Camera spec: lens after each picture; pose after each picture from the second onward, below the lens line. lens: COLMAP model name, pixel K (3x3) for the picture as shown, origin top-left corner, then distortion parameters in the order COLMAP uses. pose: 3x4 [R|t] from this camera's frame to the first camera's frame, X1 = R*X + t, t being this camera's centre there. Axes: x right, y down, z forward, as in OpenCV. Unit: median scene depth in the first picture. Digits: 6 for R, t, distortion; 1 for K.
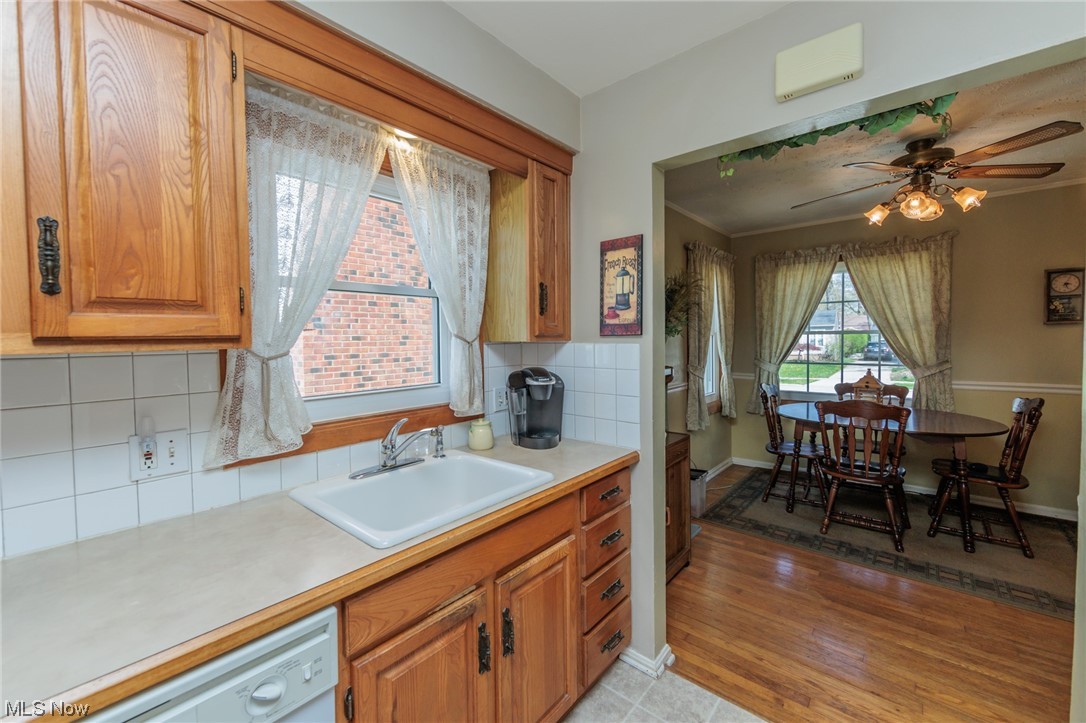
lens RADIAL K [[434.2, 0, 544.7], [0, 434.2, 350.5], [0, 0, 1]] dist [-0.001473, -0.000347]
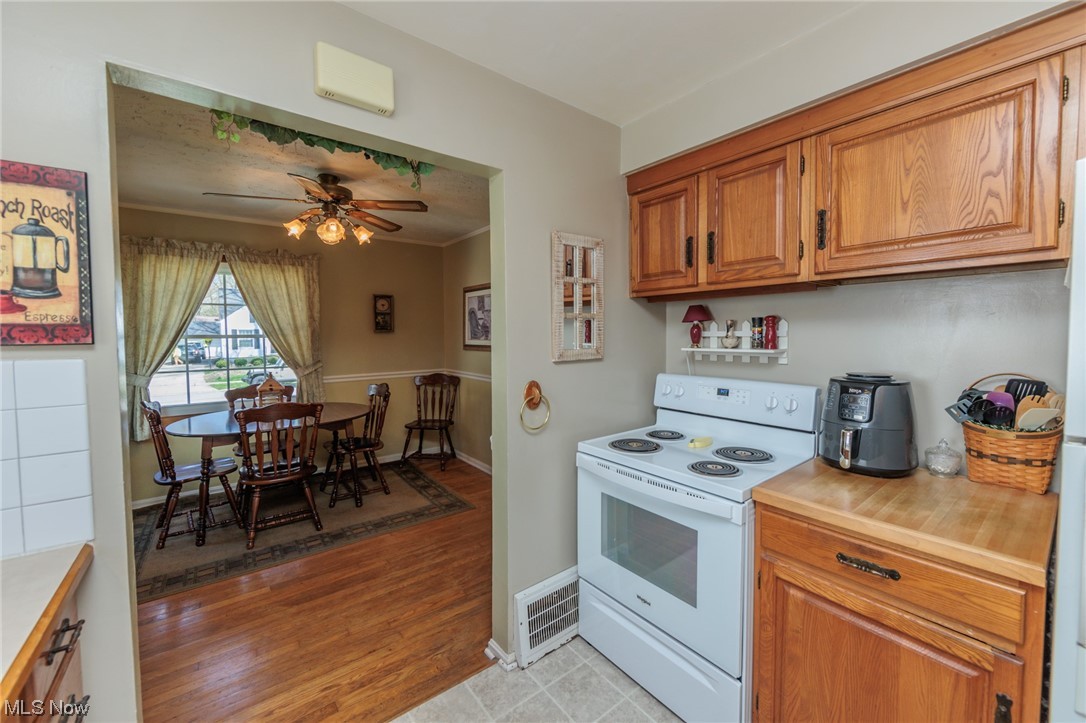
lens RADIAL K [[425.2, 0, 547.9], [0, 425.2, 352.1], [0, 0, 1]] dist [-0.001244, -0.000136]
pose [[0.198160, -0.031205, 0.979673, -0.109029], [0.032286, 0.999159, 0.025295, -0.009821], [-0.979638, 0.026617, 0.199001, 0.138041]]
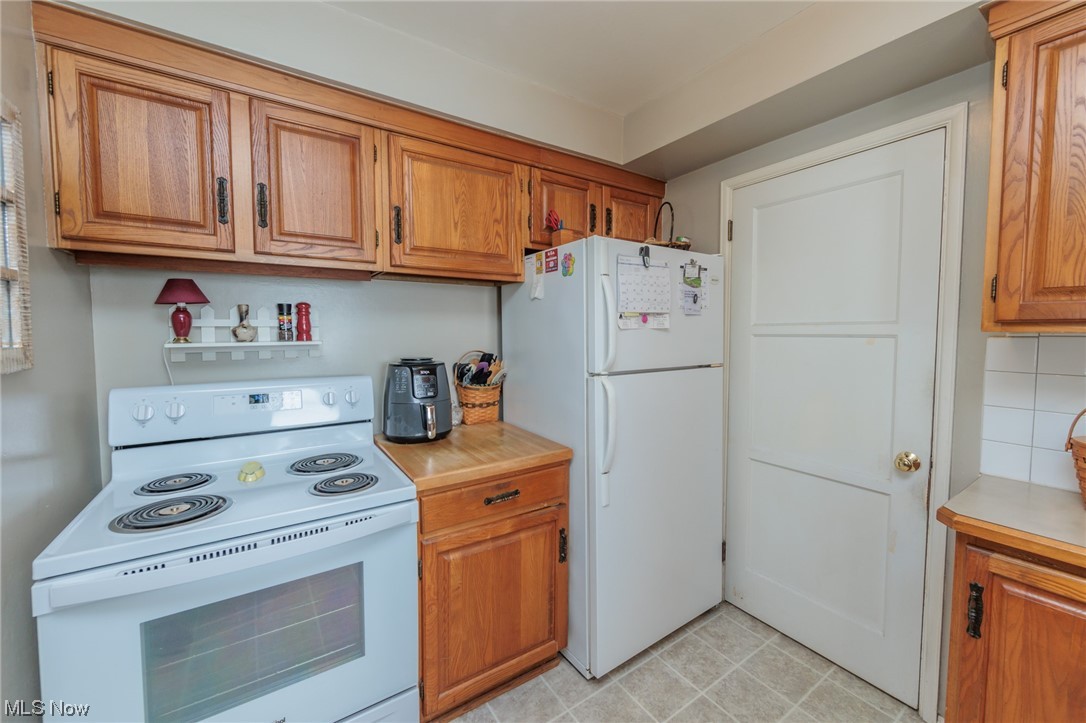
lens RADIAL K [[425.2, 0, 547.9], [0, 425.2, 352.1], [0, 0, 1]] dist [-0.001244, -0.000136]
pose [[-0.962770, 0.000204, 0.270323, 0.088679], [0.021285, 0.996952, 0.075055, -0.007995], [-0.269484, 0.078014, -0.959840, 0.354217]]
